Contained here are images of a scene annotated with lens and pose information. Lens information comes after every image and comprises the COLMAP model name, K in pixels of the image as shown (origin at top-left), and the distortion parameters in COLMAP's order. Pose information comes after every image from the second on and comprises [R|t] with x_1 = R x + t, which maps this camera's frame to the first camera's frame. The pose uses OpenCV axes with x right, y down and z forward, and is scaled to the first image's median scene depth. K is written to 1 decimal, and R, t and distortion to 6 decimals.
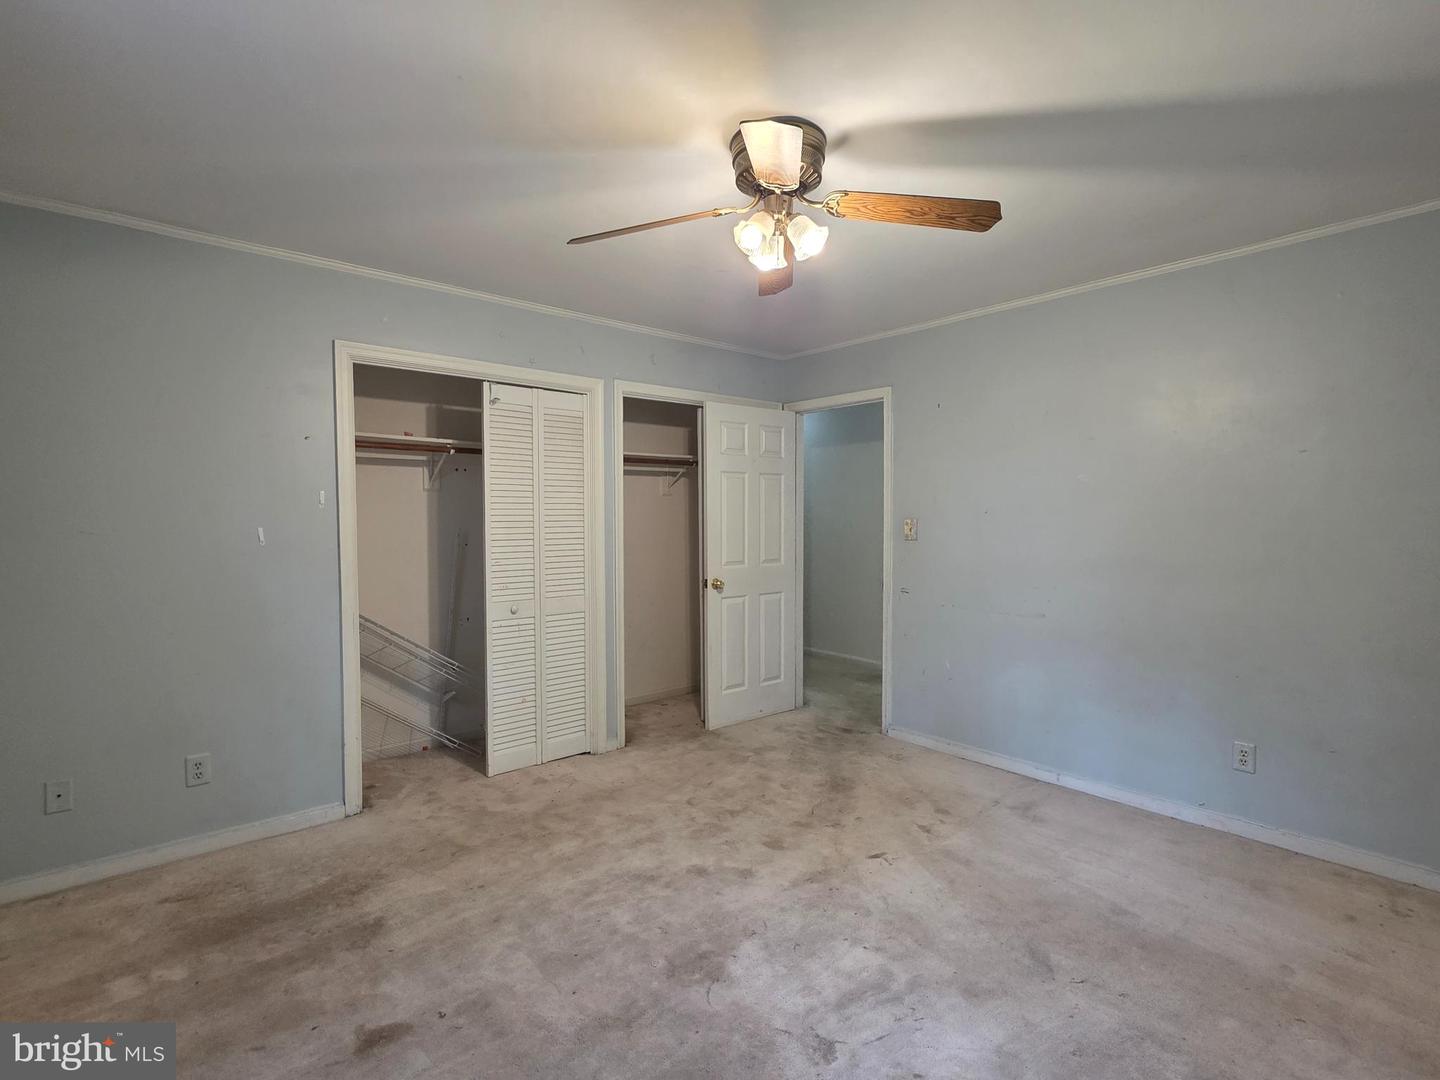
lens RADIAL K [[708.5, 0, 726.4], [0, 708.5, 536.2], [0, 0, 1]] dist [0.000029, 0.001227]
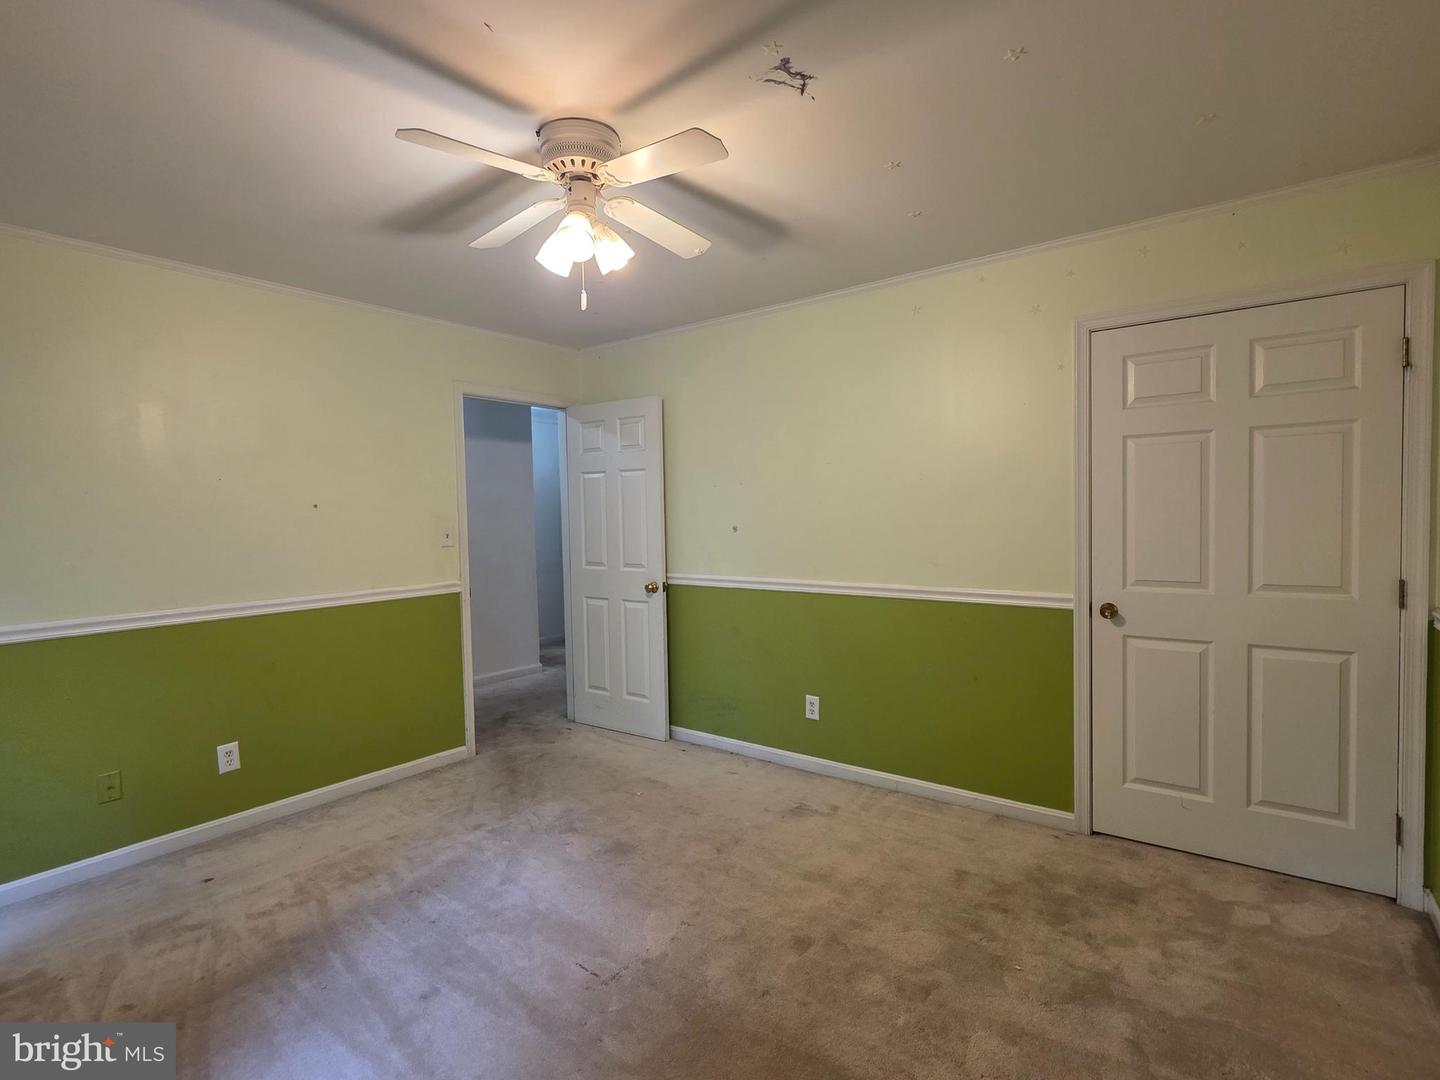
lens RADIAL K [[708.5, 0, 726.4], [0, 708.5, 536.2], [0, 0, 1]] dist [0.000029, 0.001227]
pose [[0.185161, 0.029915, -0.982253, 0.553348], [-0.010495, 0.999540, 0.028464, -0.016518], [0.982652, 0.005038, 0.185390, 0.529283]]
